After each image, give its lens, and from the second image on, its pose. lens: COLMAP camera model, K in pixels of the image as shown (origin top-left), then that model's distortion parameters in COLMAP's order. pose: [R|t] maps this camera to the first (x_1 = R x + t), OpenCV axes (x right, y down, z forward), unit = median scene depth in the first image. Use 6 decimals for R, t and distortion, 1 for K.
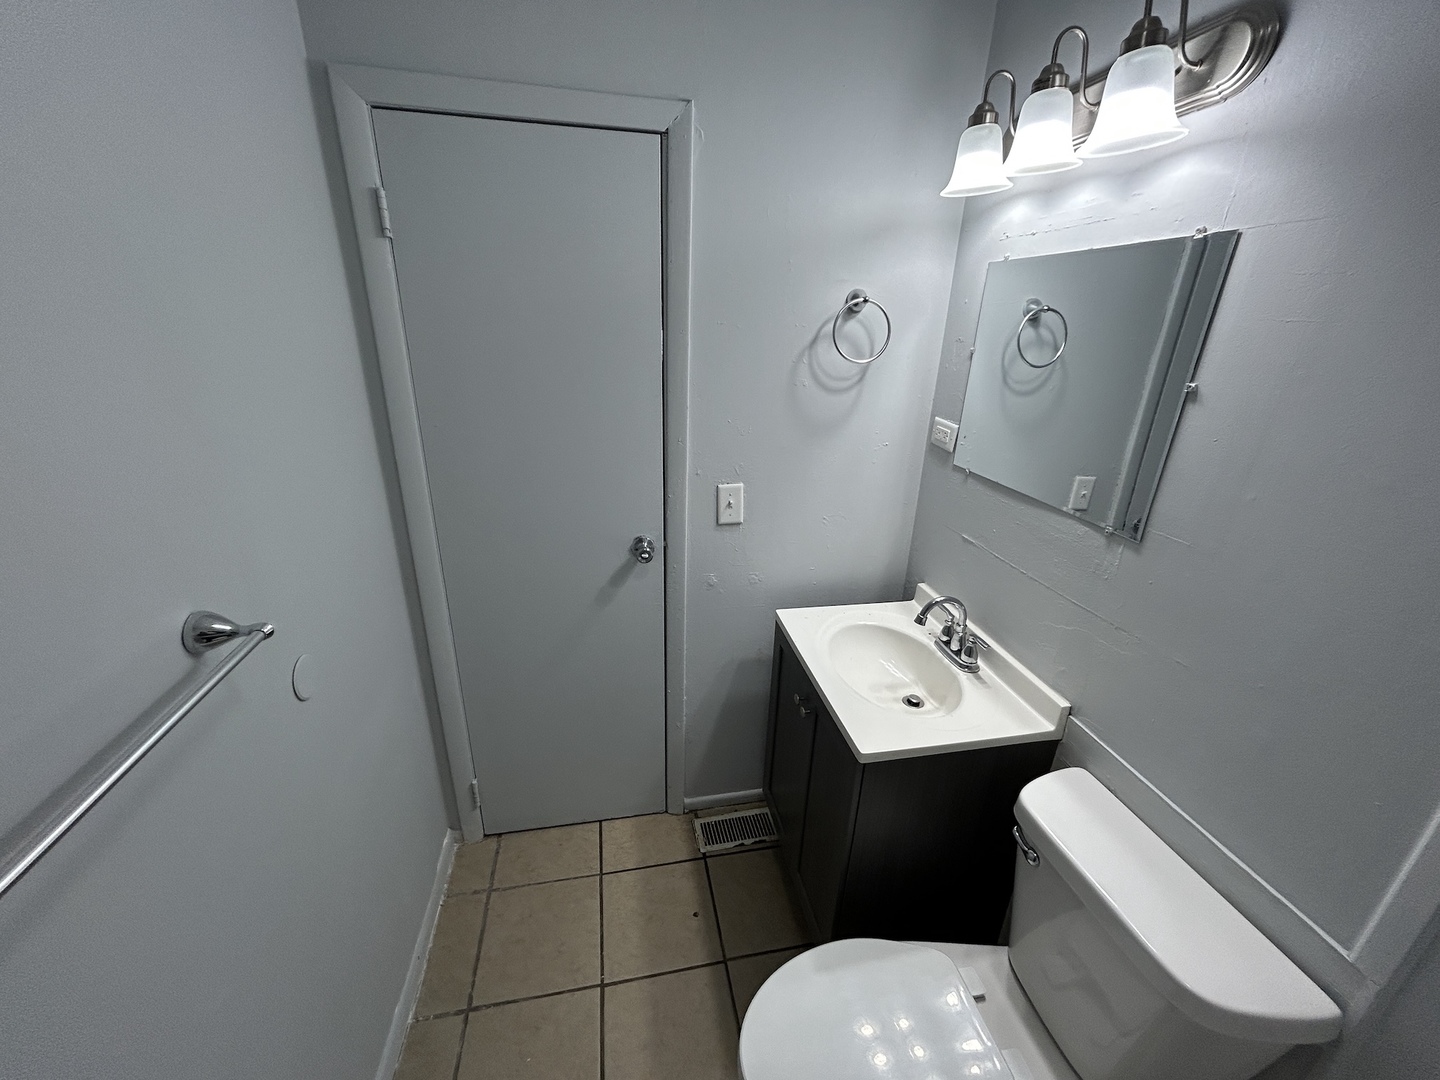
lens RADIAL K [[583.5, 0, 720.7], [0, 583.5, 537.7], [0, 0, 1]] dist [0.000404, 0.000715]
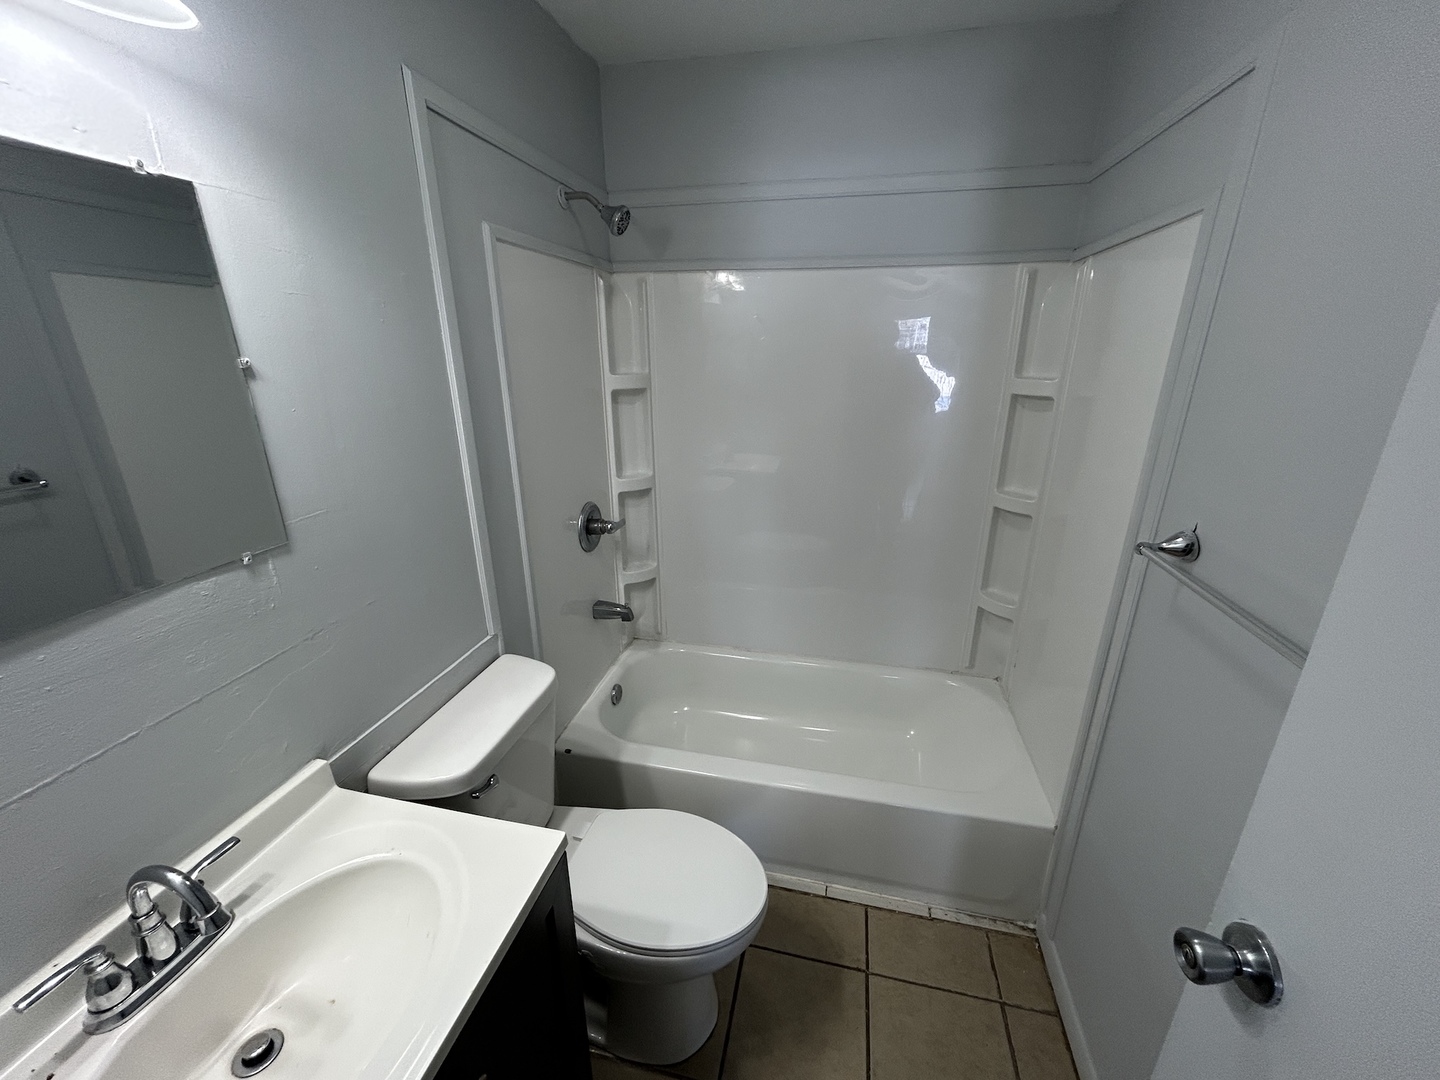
lens RADIAL K [[583.5, 0, 720.7], [0, 583.5, 537.7], [0, 0, 1]] dist [0.000404, 0.000715]
pose [[-0.917313, -0.153272, 0.367483, -0.177183], [0.113932, 0.783307, 0.611105, -0.393508], [-0.381518, 0.602443, -0.701076, 1.162980]]
